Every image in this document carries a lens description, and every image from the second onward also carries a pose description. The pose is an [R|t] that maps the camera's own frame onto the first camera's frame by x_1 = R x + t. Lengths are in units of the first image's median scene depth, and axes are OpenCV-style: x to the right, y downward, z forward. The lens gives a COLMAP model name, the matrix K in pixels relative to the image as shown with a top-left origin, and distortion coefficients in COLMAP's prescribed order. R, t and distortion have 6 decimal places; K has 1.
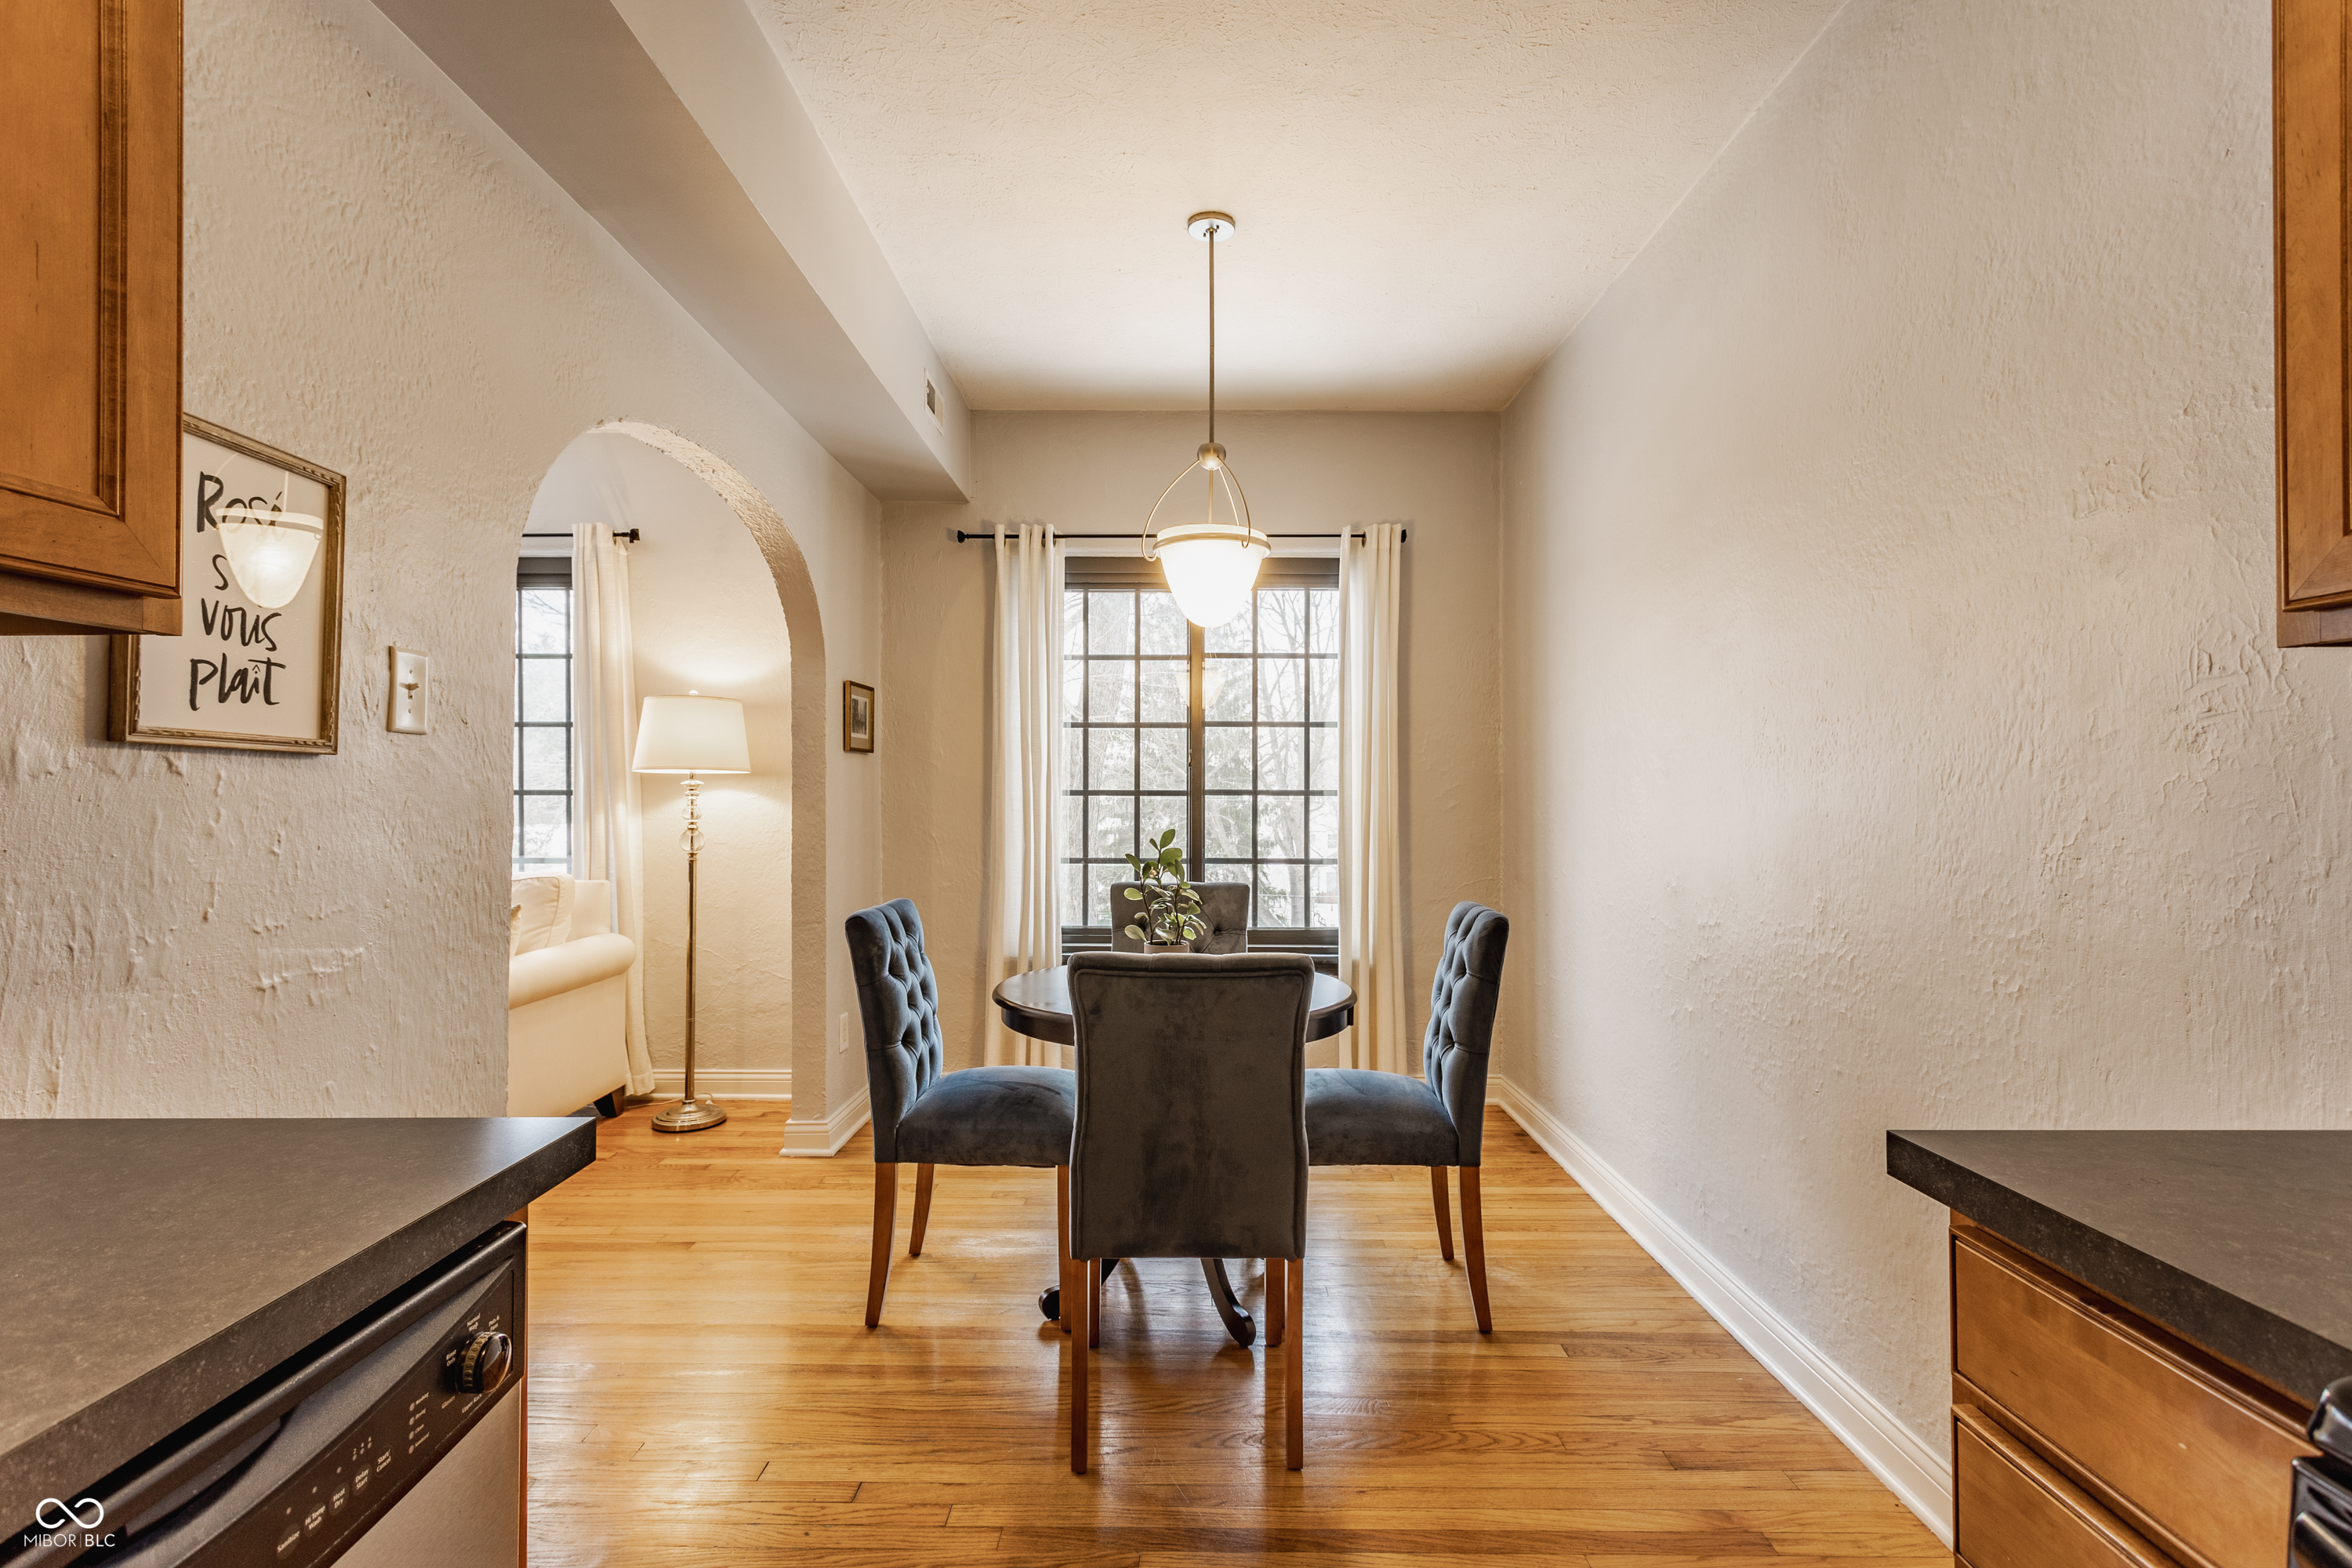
lens RADIAL K [[1106.5, 0, 1193.8], [0, 1106.5, 814.7], [0, 0, 1]] dist [-0.000821, 0.002612]
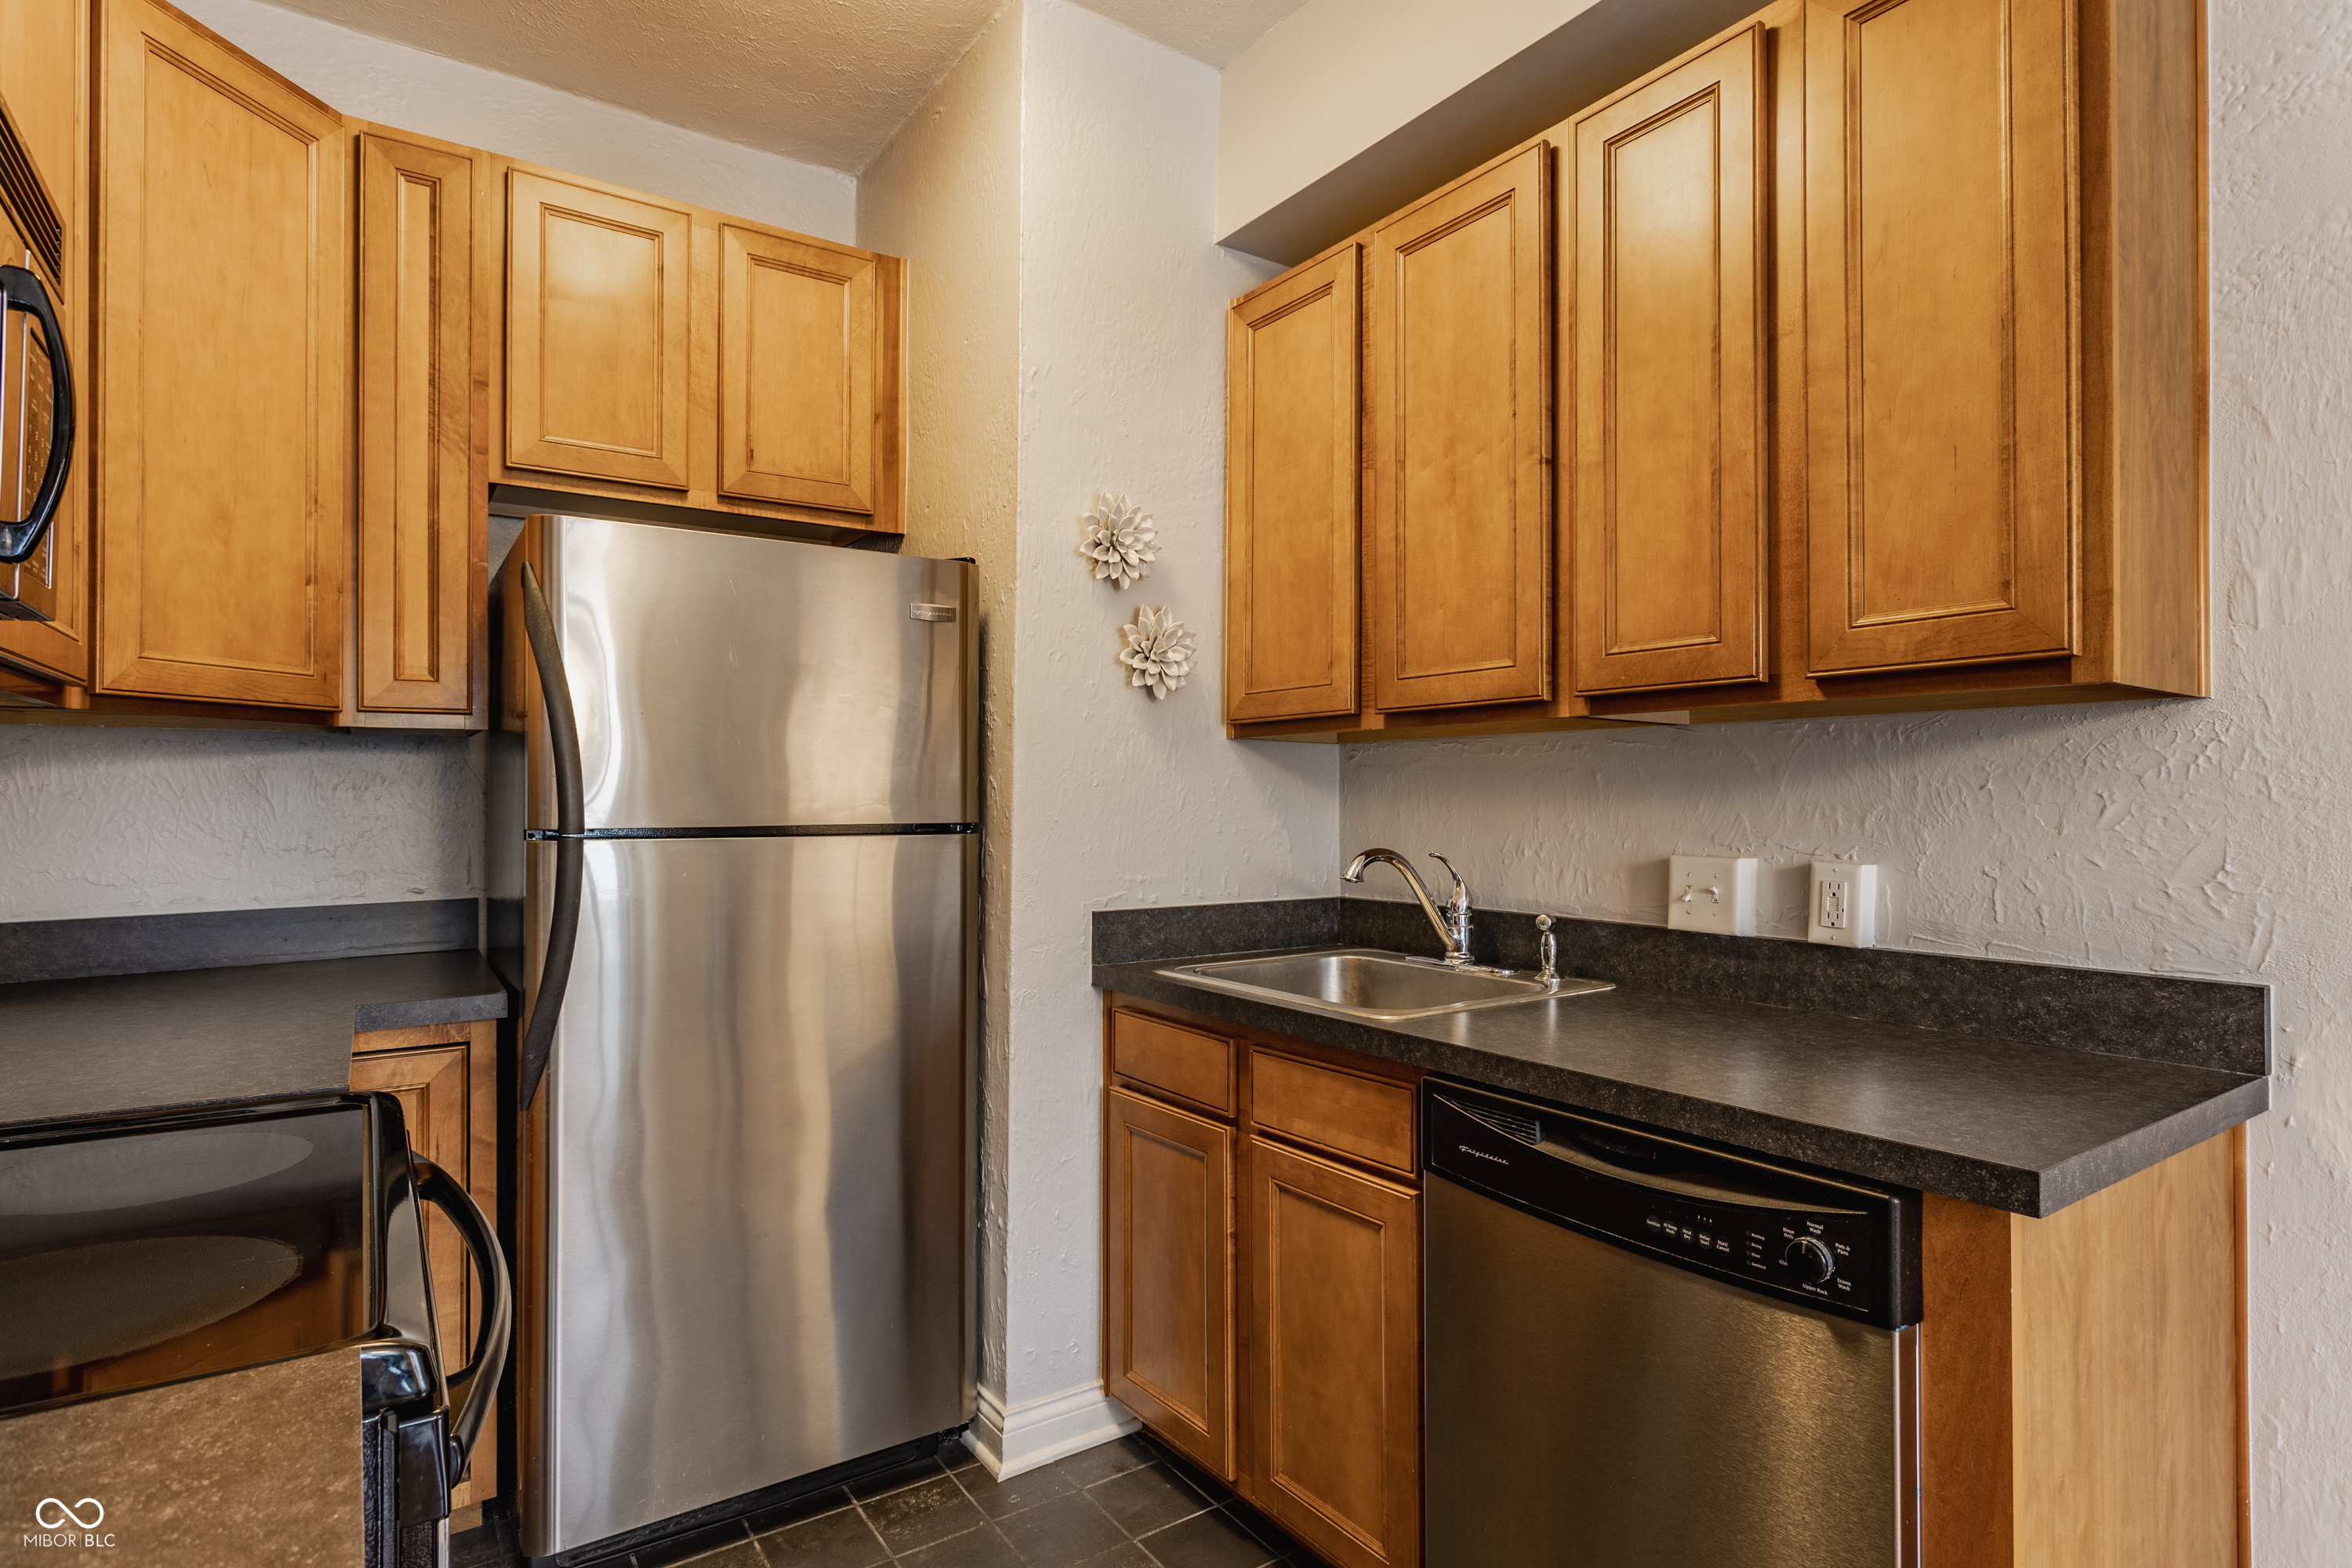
lens RADIAL K [[1213.8, 0, 1151.5], [0, 1213.8, 781.4], [0, 0, 1]] dist [-0.009126, 0.005441]
pose [[-0.831934, -0.007998, -0.554817, 0.508061], [-0.010233, 0.999947, 0.000930, -0.032040], [0.554780, 0.006451, -0.831972, 1.147216]]
